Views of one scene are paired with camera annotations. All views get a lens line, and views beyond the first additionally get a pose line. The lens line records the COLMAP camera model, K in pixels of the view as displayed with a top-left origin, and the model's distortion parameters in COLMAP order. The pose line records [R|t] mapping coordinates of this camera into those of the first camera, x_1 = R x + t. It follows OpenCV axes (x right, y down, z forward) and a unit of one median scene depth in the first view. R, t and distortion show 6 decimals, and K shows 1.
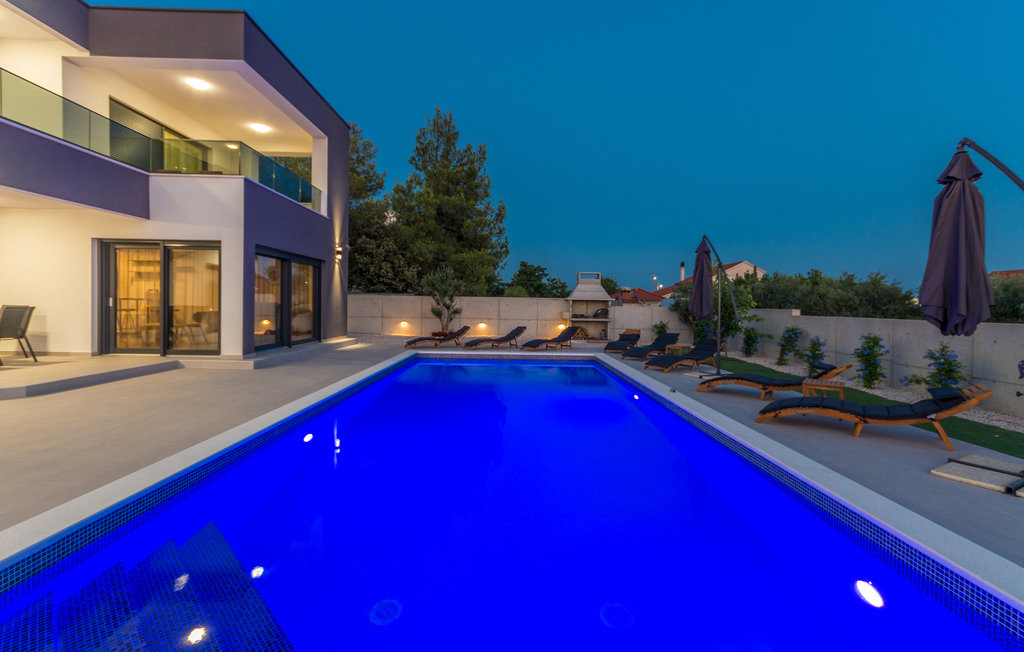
lens RADIAL K [[458.4, 0, 515.5], [0, 458.4, 309.6], [0, 0, 1]] dist [0.003722, 0.001513]
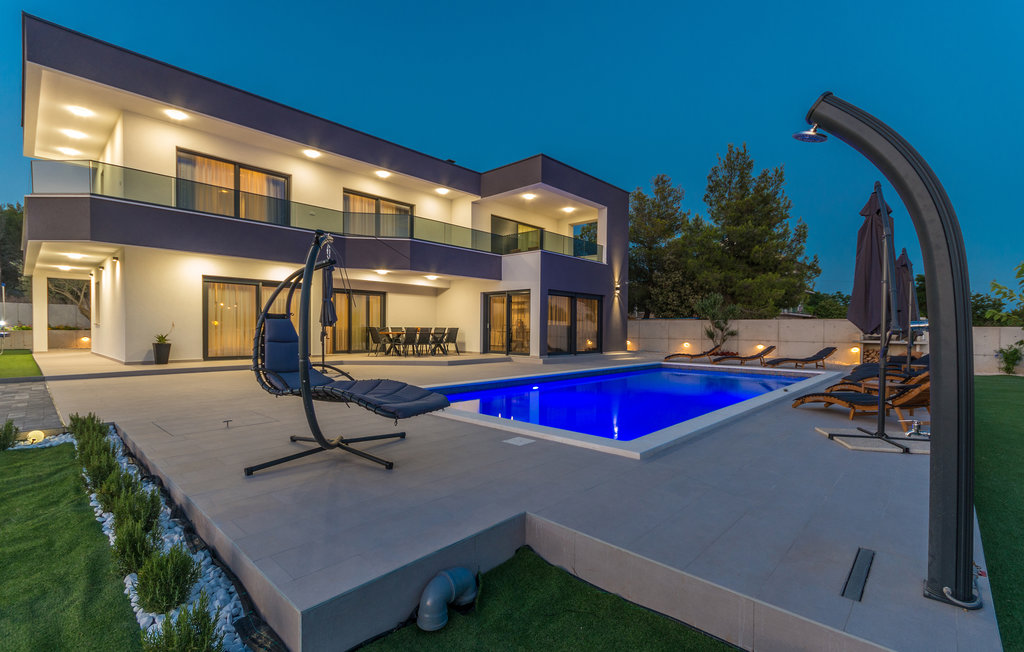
lens RADIAL K [[458.4, 0, 515.5], [0, 458.4, 329.2], [0, 0, 1]] dist [0.003722, 0.001513]
pose [[0.722562, -0.009968, -0.691234, 0.351404], [-0.003730, 0.999825, -0.018317, 0.022112], [0.691296, 0.015813, 0.722398, -0.194242]]
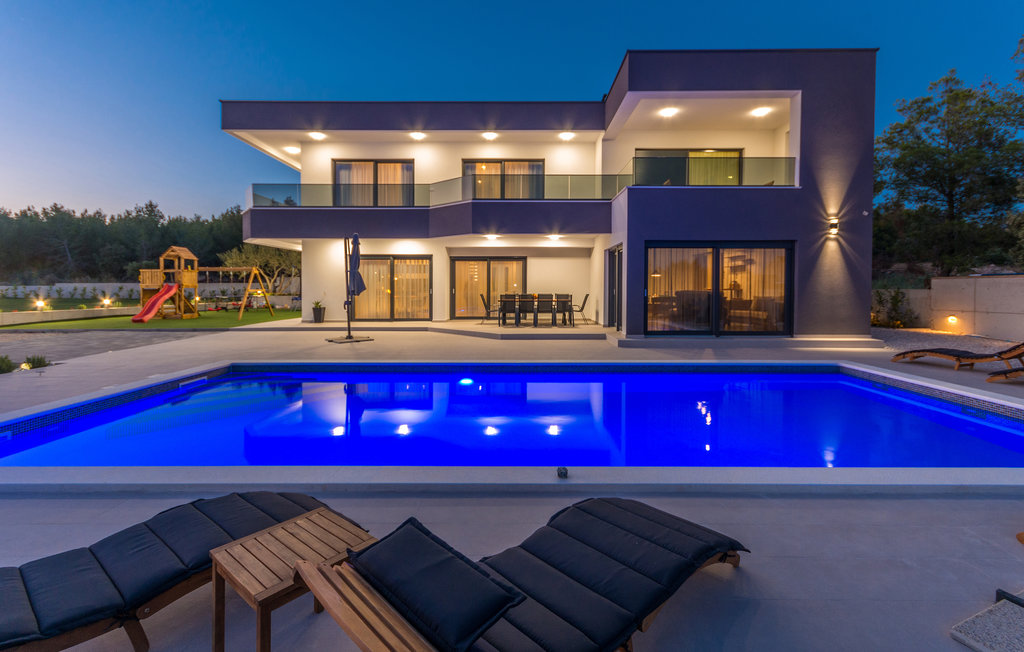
lens RADIAL K [[458.4, 0, 513.3], [0, 458.4, 288.1], [0, 0, 1]] dist [0.003722, 0.001513]
pose [[-0.020183, -0.017445, -0.999644, 0.427147], [-0.010630, 0.999795, -0.017233, 0.000283], [0.999740, 0.010278, -0.020364, 0.504913]]
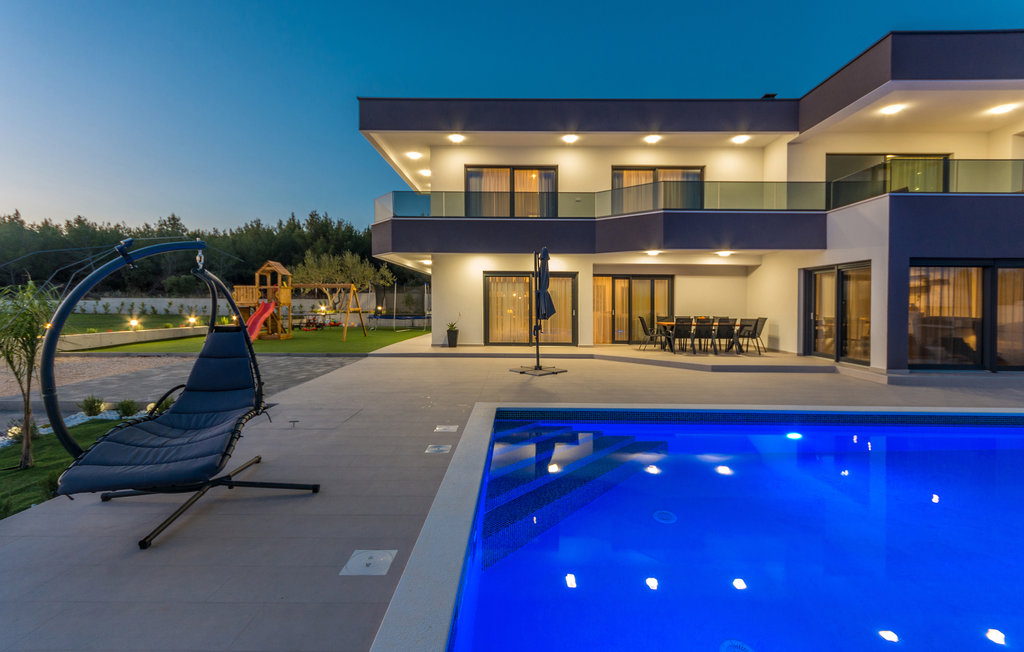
lens RADIAL K [[458.4, 0, 506.2], [0, 458.4, 302.8], [0, 0, 1]] dist [0.003722, 0.001513]
pose [[-0.028772, -0.020510, -0.999376, 0.309482], [-0.018277, 0.999633, -0.019989, -0.008682], [0.999419, 0.017691, -0.029136, 0.129186]]
